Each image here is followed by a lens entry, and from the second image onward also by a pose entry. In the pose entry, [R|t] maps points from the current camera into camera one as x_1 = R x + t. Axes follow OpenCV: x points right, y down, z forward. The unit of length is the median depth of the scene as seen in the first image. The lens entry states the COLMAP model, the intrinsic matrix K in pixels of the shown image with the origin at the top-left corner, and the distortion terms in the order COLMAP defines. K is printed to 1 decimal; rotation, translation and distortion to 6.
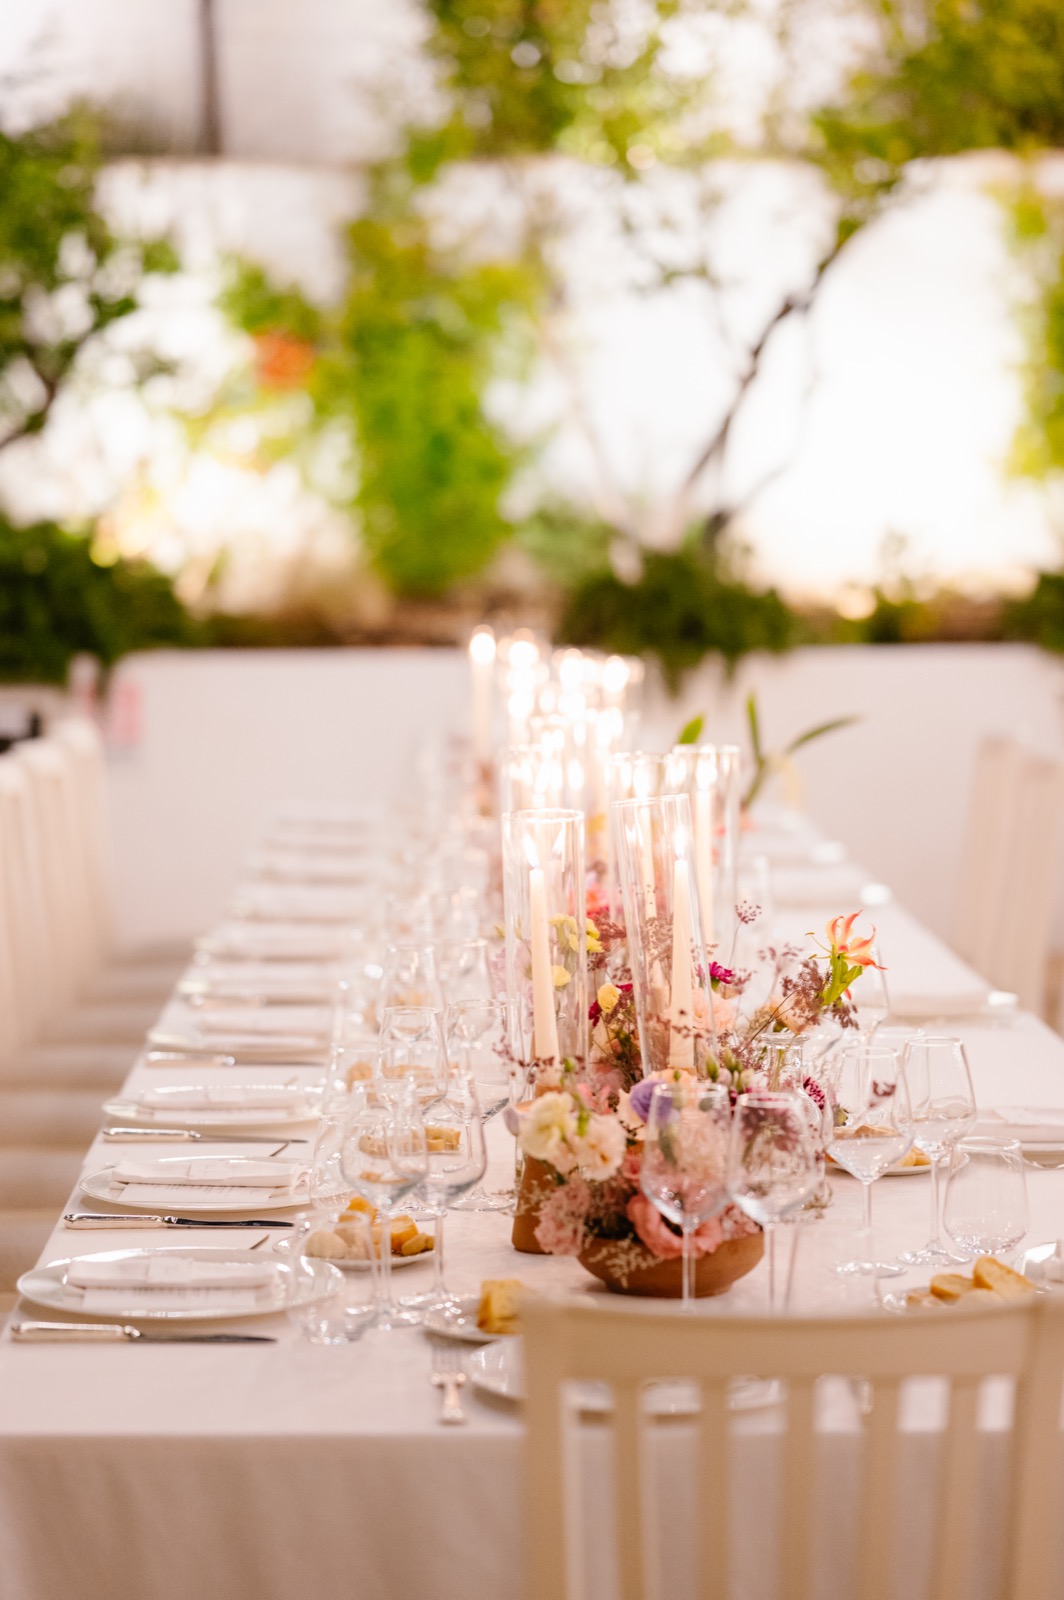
lens RADIAL K [[4037.2, 0, 532.0], [0, 4037.2, 800.0], [0, 0, 1]] dist [-0.005825, 0.218840]
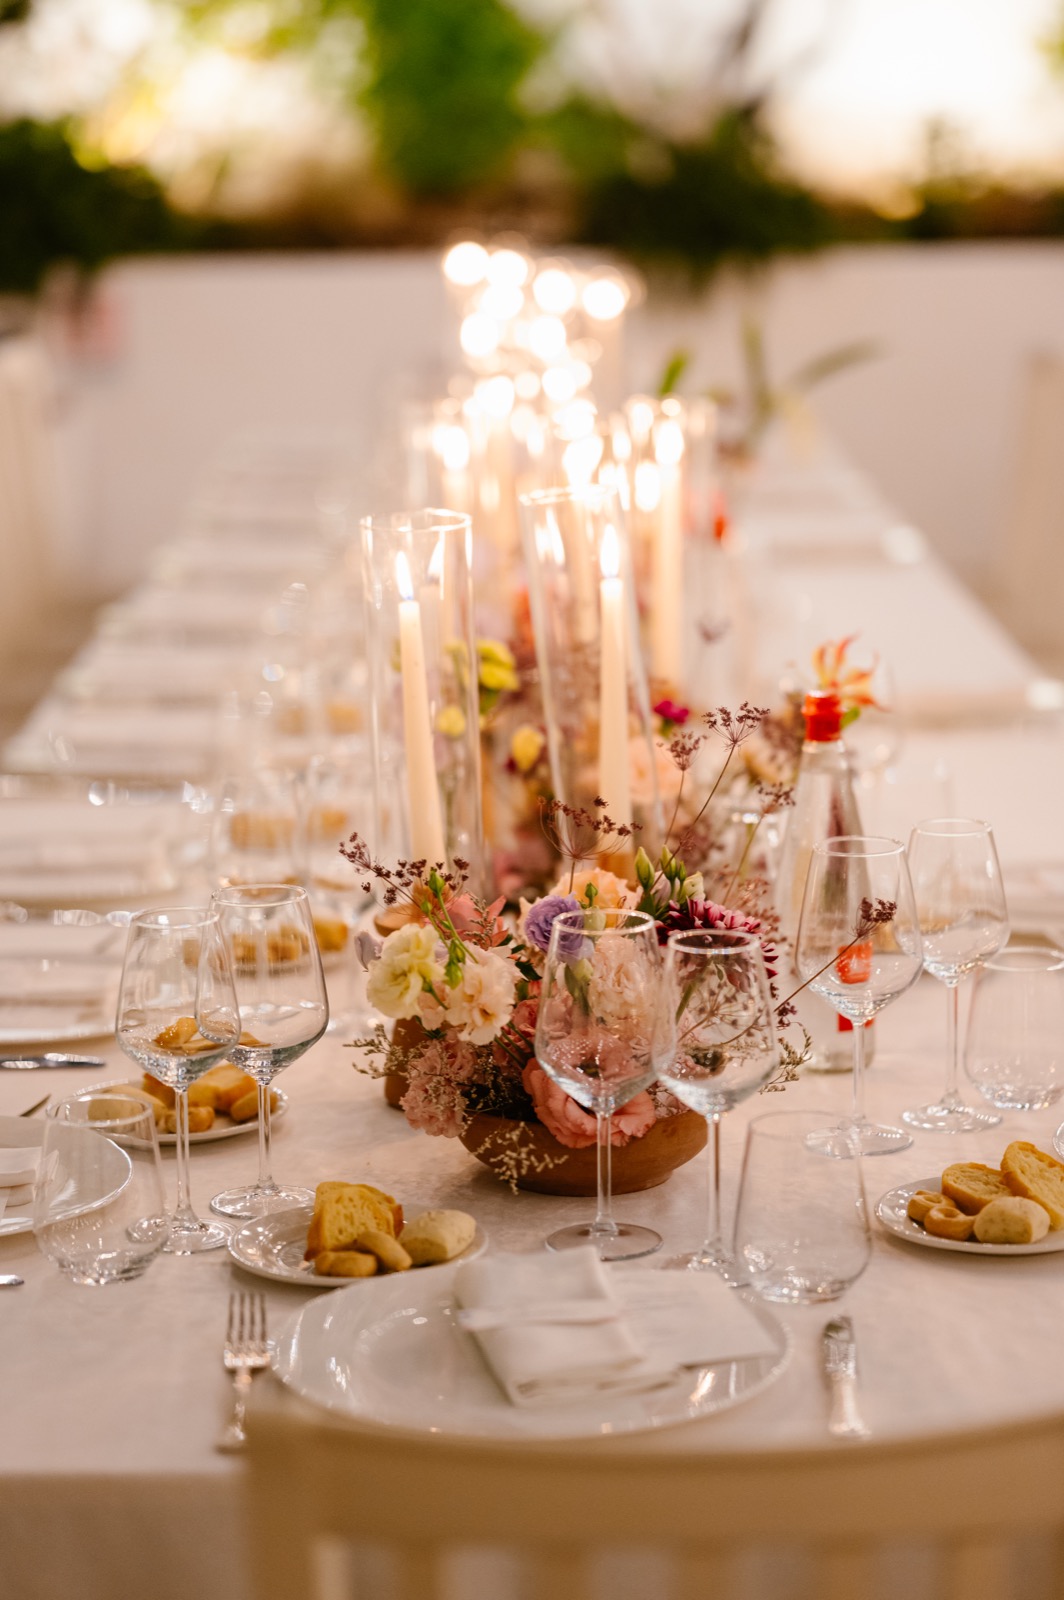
lens RADIAL K [[4037.2, 0, 532.0], [0, 4037.2, 800.0], [0, 0, 1]] dist [-0.005825, 0.218840]
pose [[0.999896, -0.007077, -0.012603, 0.033915], [0.008295, 0.995017, 0.099364, -0.019281], [0.011837, -0.099458, 0.994971, 0.279859]]
